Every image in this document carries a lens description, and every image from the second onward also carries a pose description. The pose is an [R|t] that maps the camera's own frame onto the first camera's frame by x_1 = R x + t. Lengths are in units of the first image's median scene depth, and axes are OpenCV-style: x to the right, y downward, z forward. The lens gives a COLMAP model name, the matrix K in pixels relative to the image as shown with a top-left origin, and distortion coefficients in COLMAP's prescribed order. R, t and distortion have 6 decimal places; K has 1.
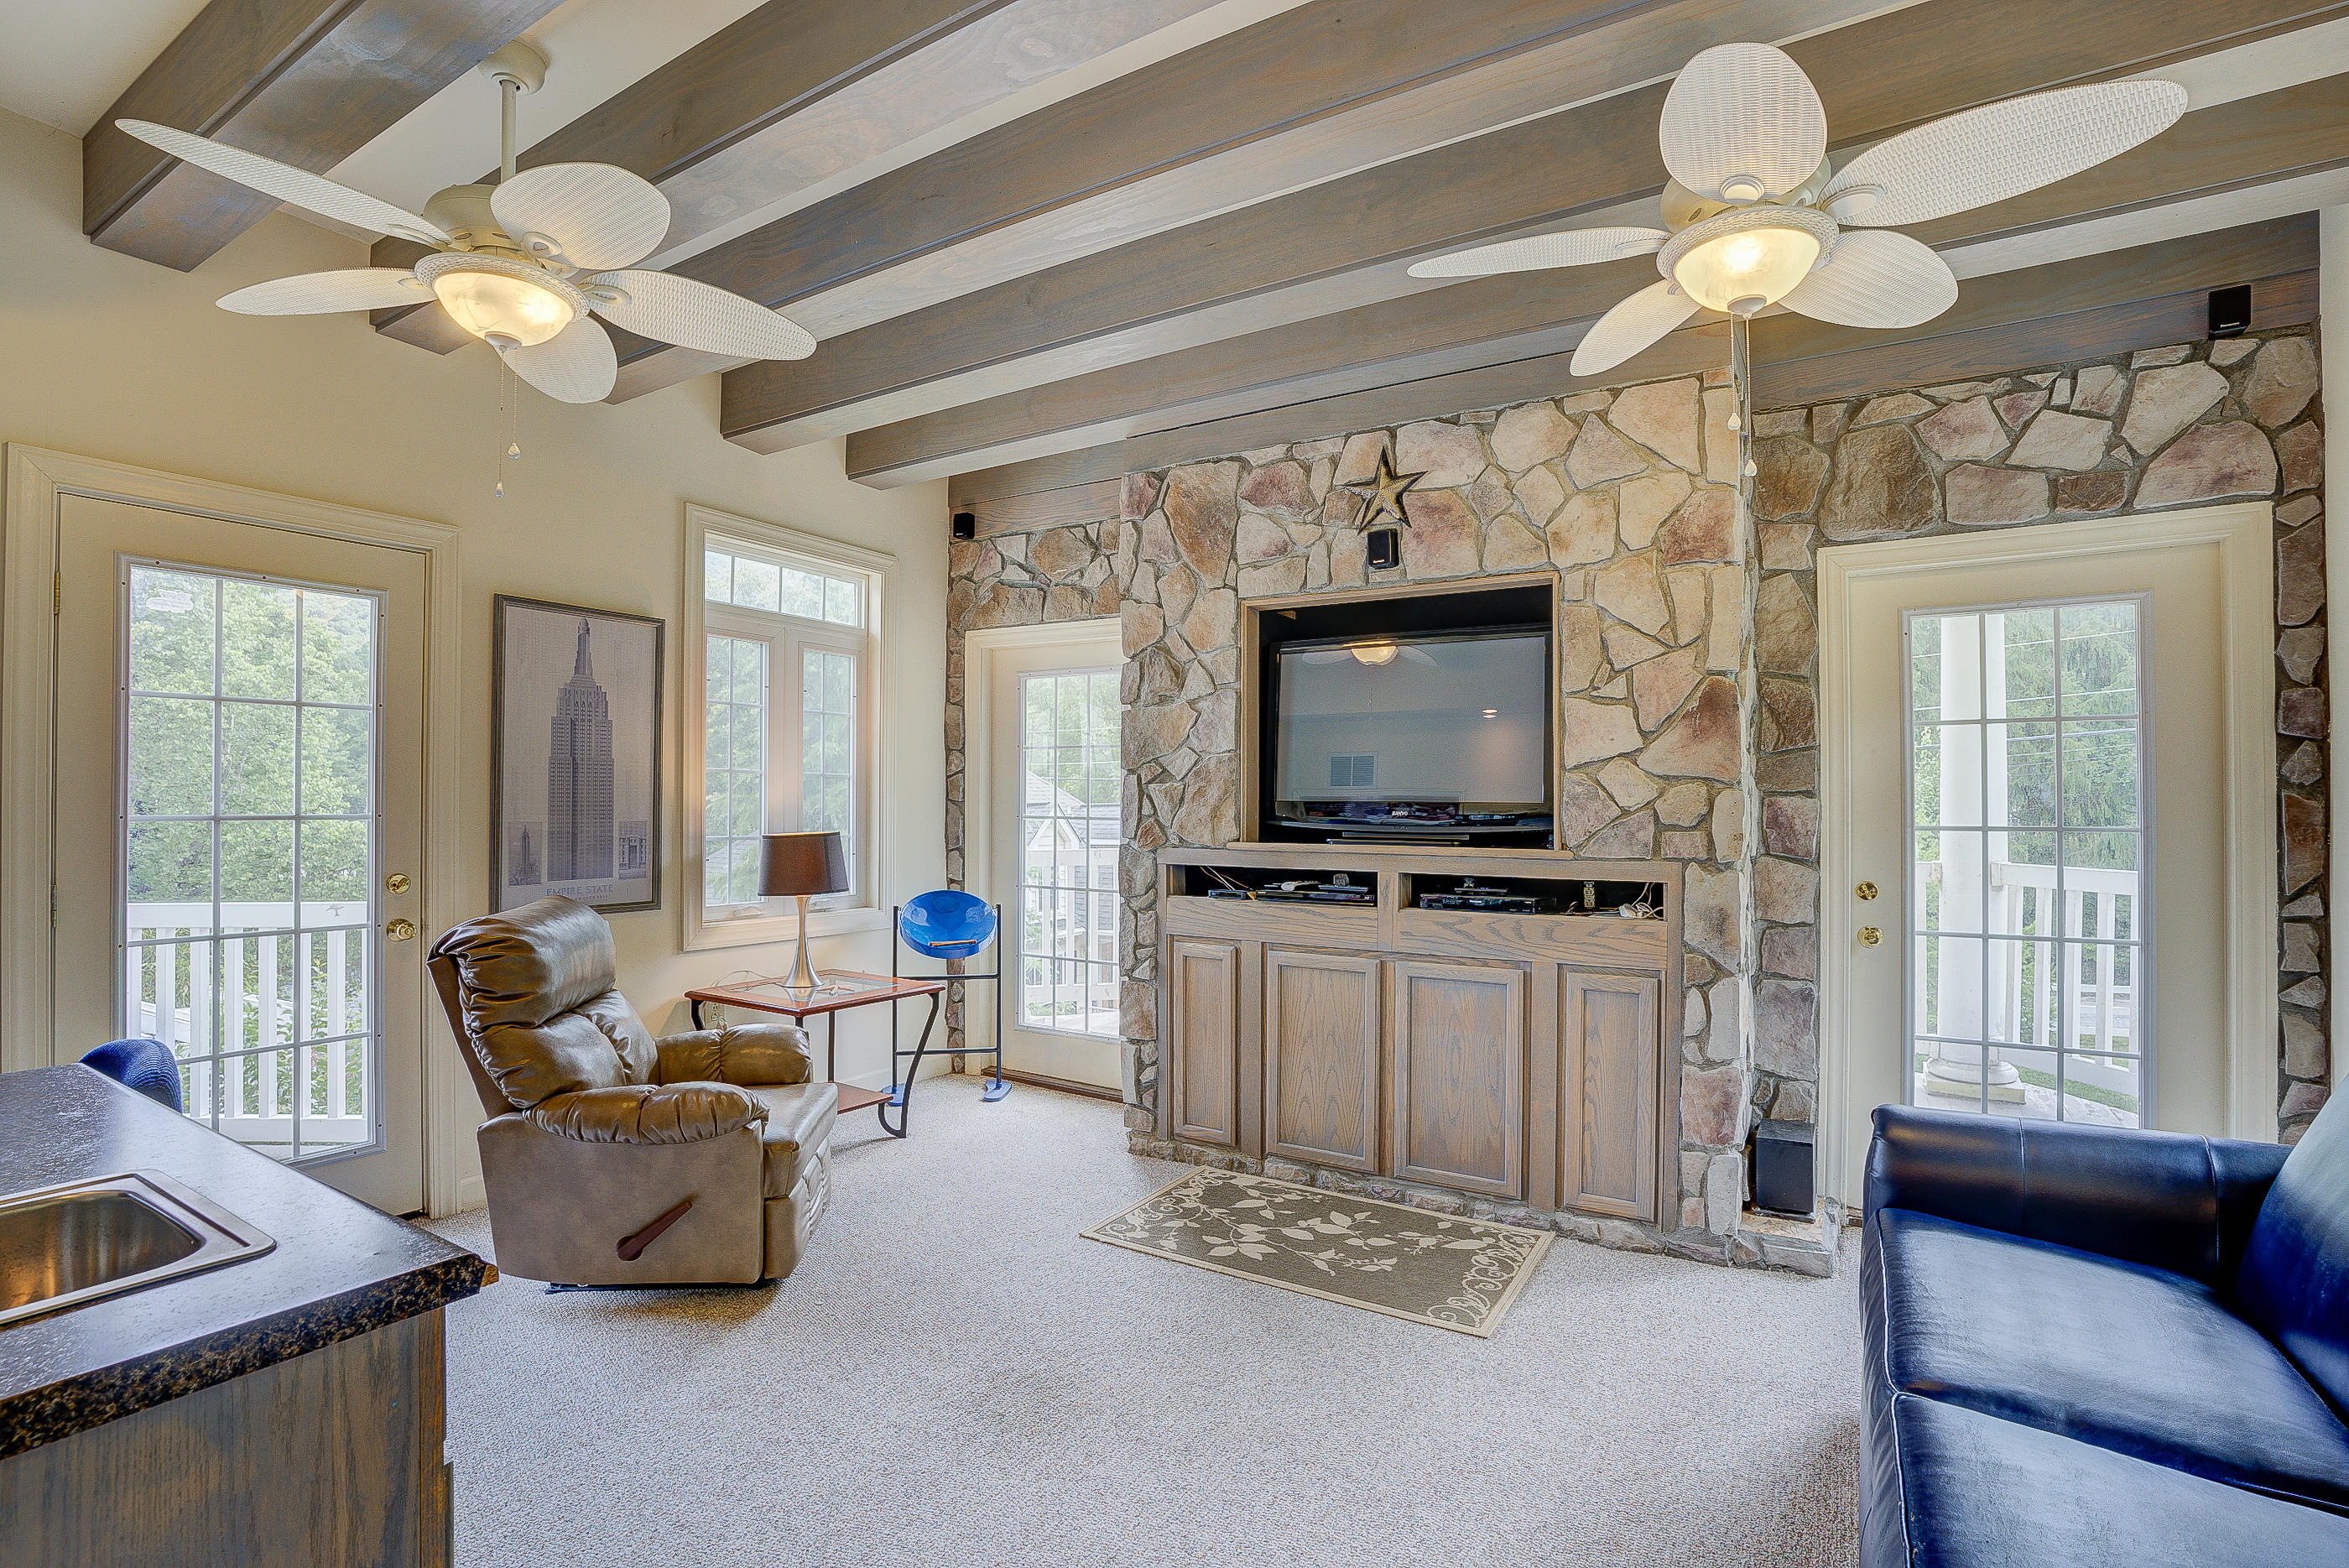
lens RADIAL K [[1082.5, 0, 1164.5], [0, 1082.5, 789.8], [0, 0, 1]] dist [-0.034686, 0.008315]
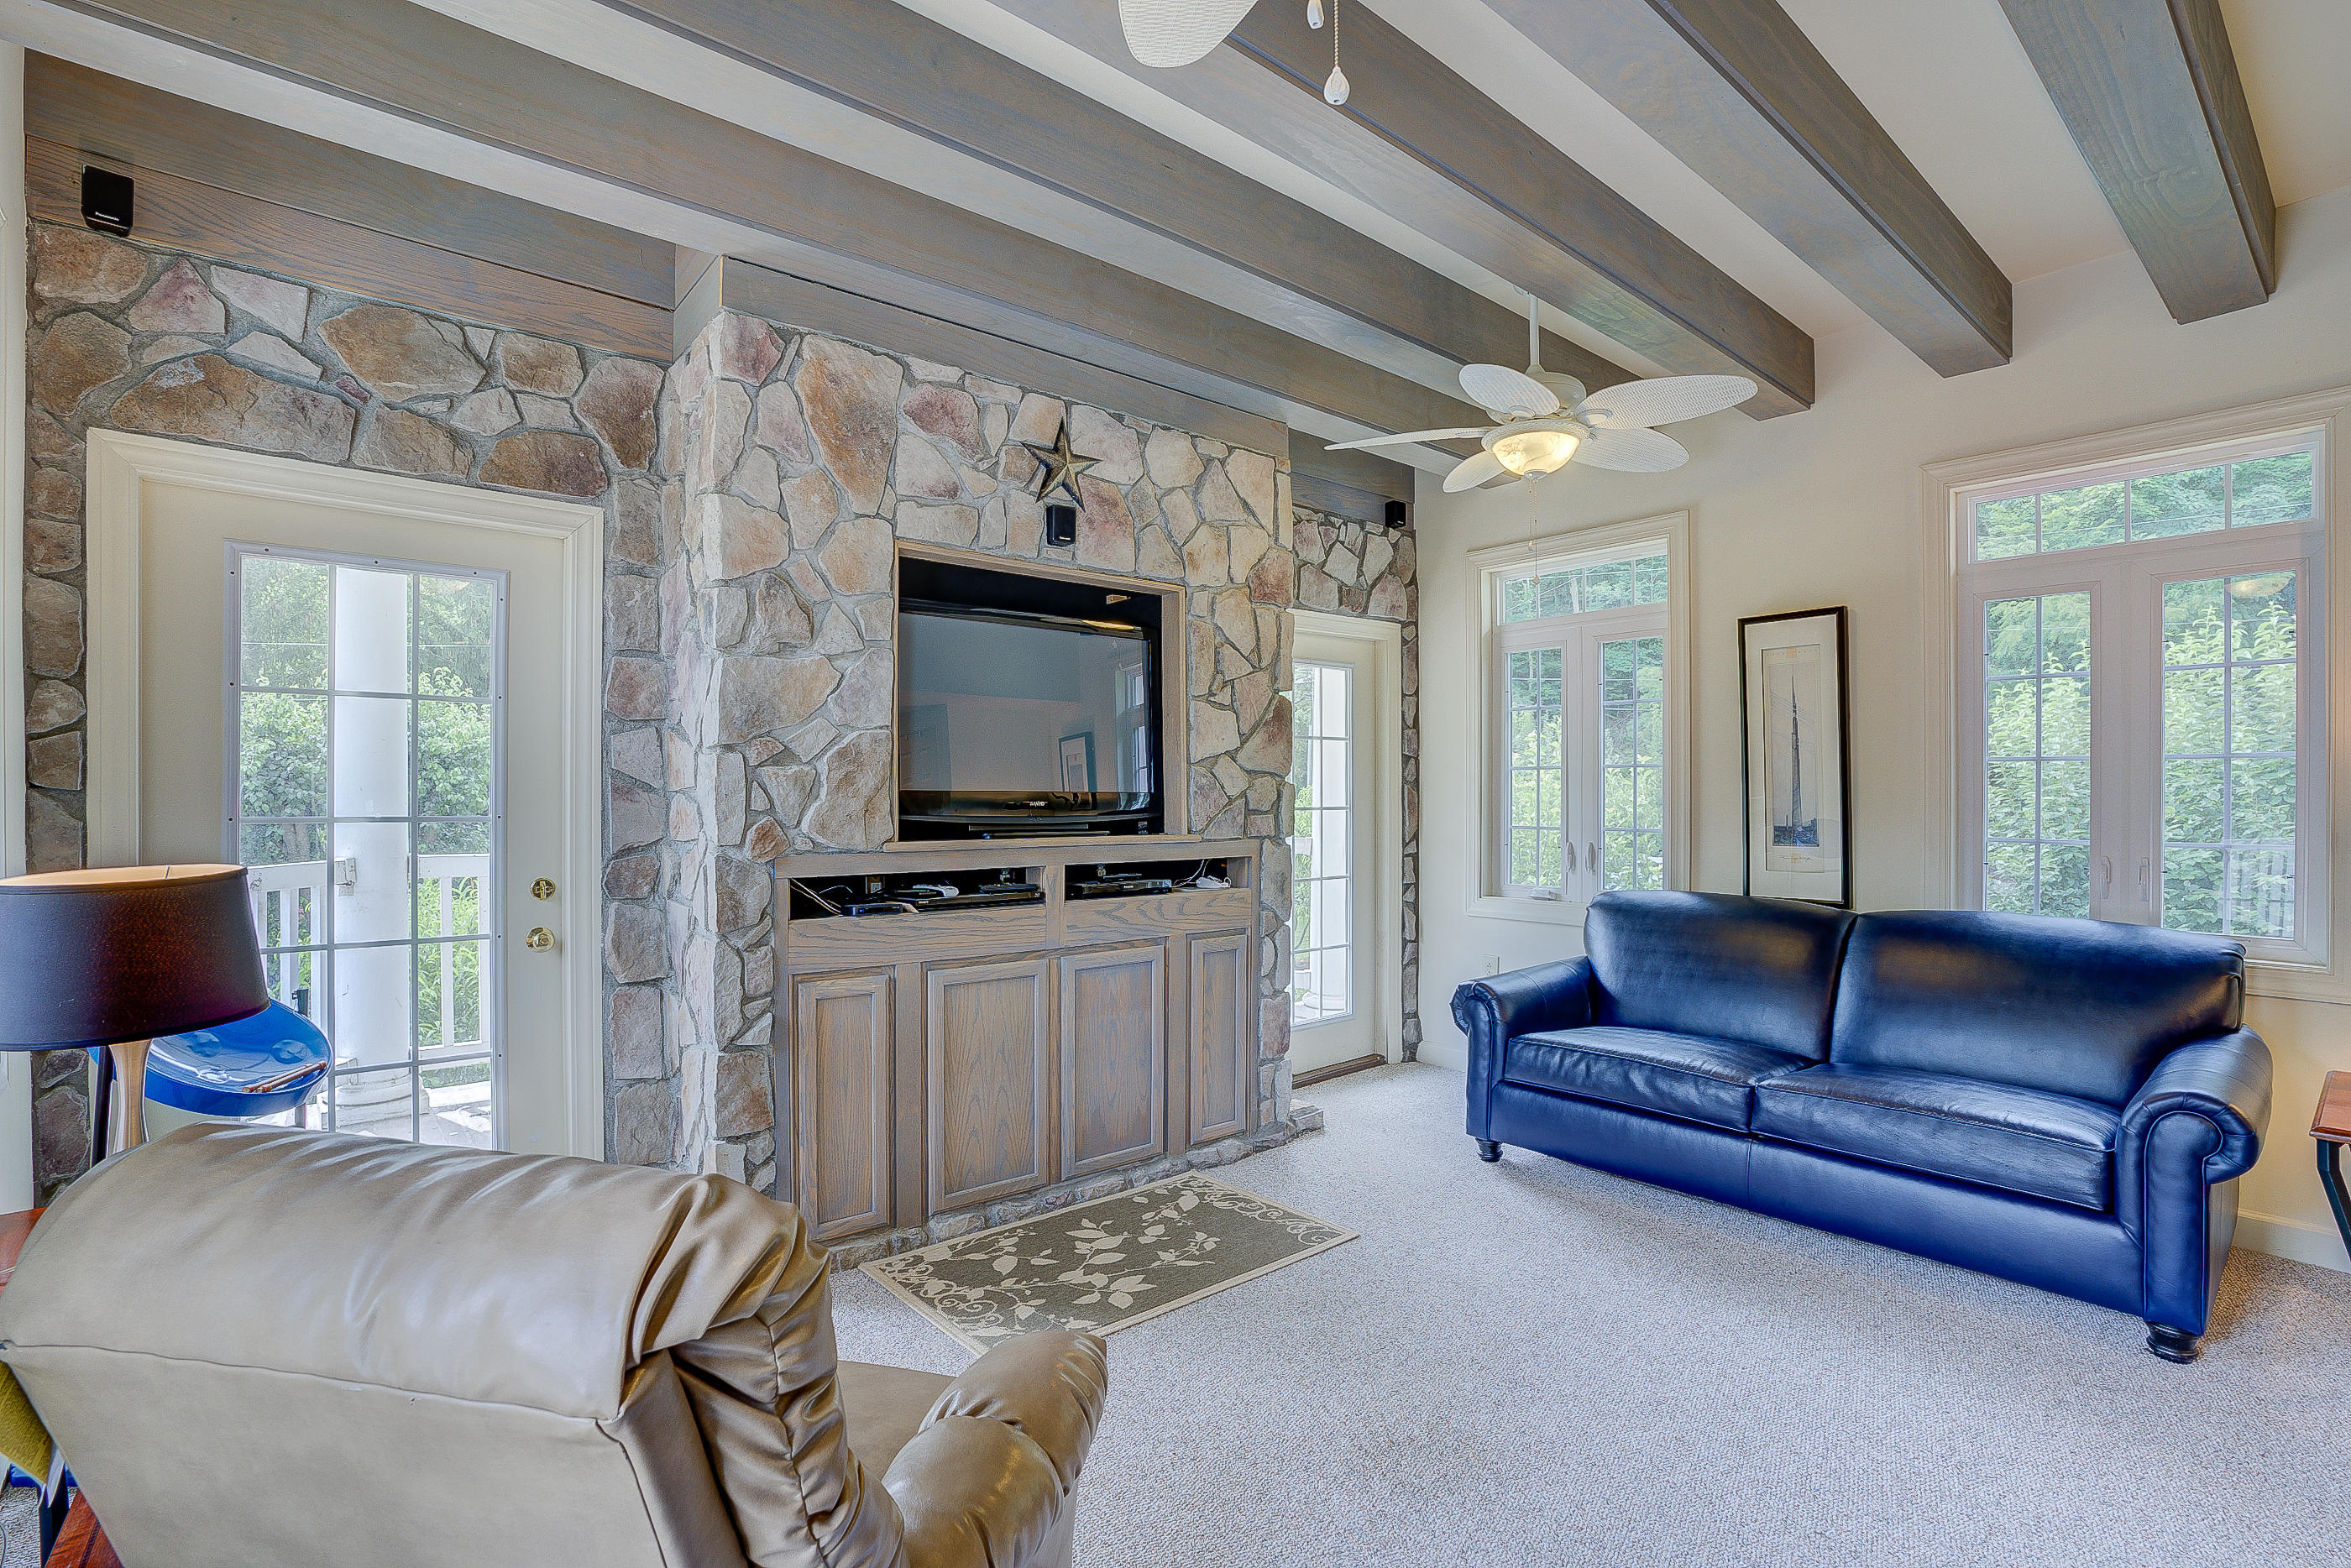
lens RADIAL K [[1083.3, 0, 1238.1], [0, 1083.3, 793.5], [0, 0, 1]] dist [-0.034686, 0.008315]
pose [[0.321743, -0.003637, 0.946820, -0.659448], [-0.010532, 0.999917, 0.007420, 0.004070], [-0.946768, -0.012359, 0.321678, 0.552949]]
